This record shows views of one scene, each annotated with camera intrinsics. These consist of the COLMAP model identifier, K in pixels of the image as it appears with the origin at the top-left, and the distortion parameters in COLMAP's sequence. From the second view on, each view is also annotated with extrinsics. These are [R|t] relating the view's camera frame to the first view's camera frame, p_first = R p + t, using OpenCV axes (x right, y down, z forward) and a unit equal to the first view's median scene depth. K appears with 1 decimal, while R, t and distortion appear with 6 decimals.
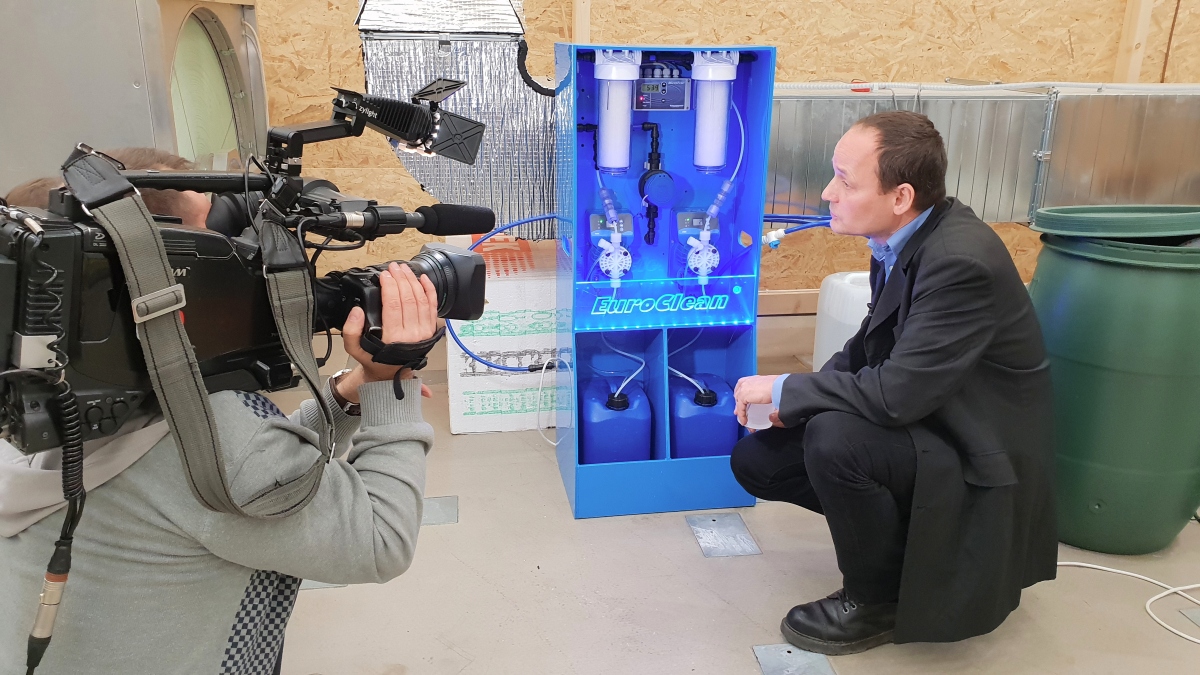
lens RADIAL K [[915.0, 0, 598.8], [0, 915.0, 313.1], [0, 0, 1]] dist [0.081218, -0.103183]
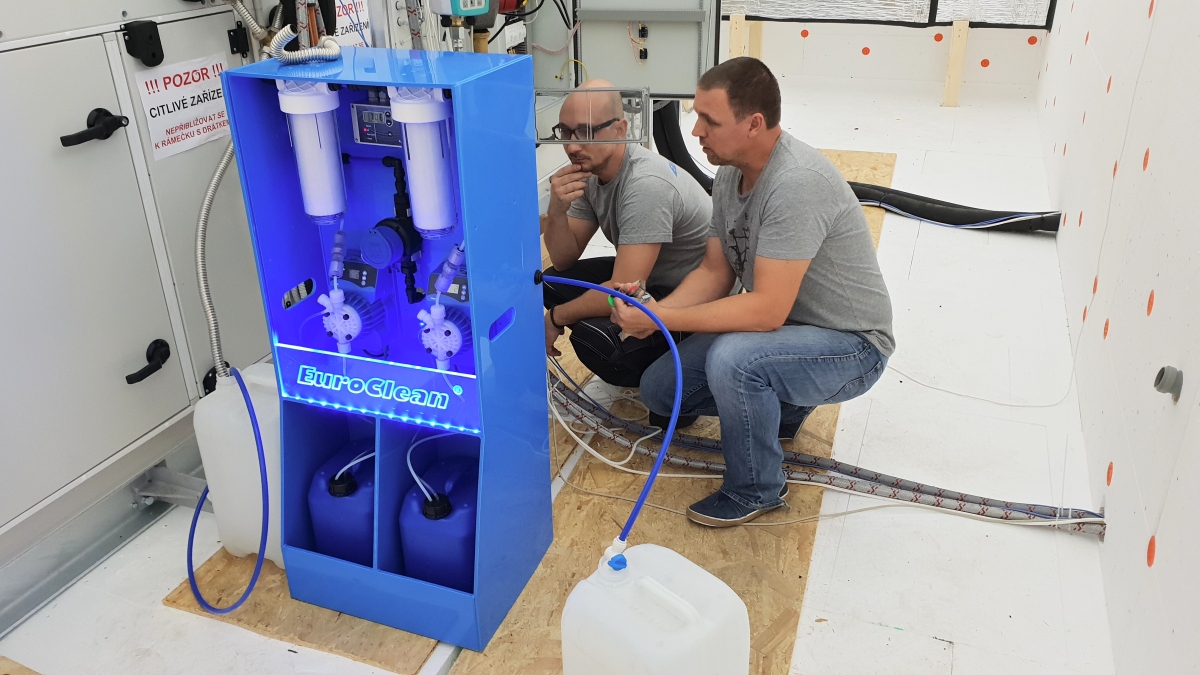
lens RADIAL K [[915.0, 0, 598.8], [0, 915.0, 313.1], [0, 0, 1]] dist [0.081218, -0.103183]
pose [[0.869470, 0.187176, -0.457151, 0.584193], [-0.128580, 0.979287, 0.156409, -0.220725], [0.476958, -0.077212, 0.875528, 0.387186]]
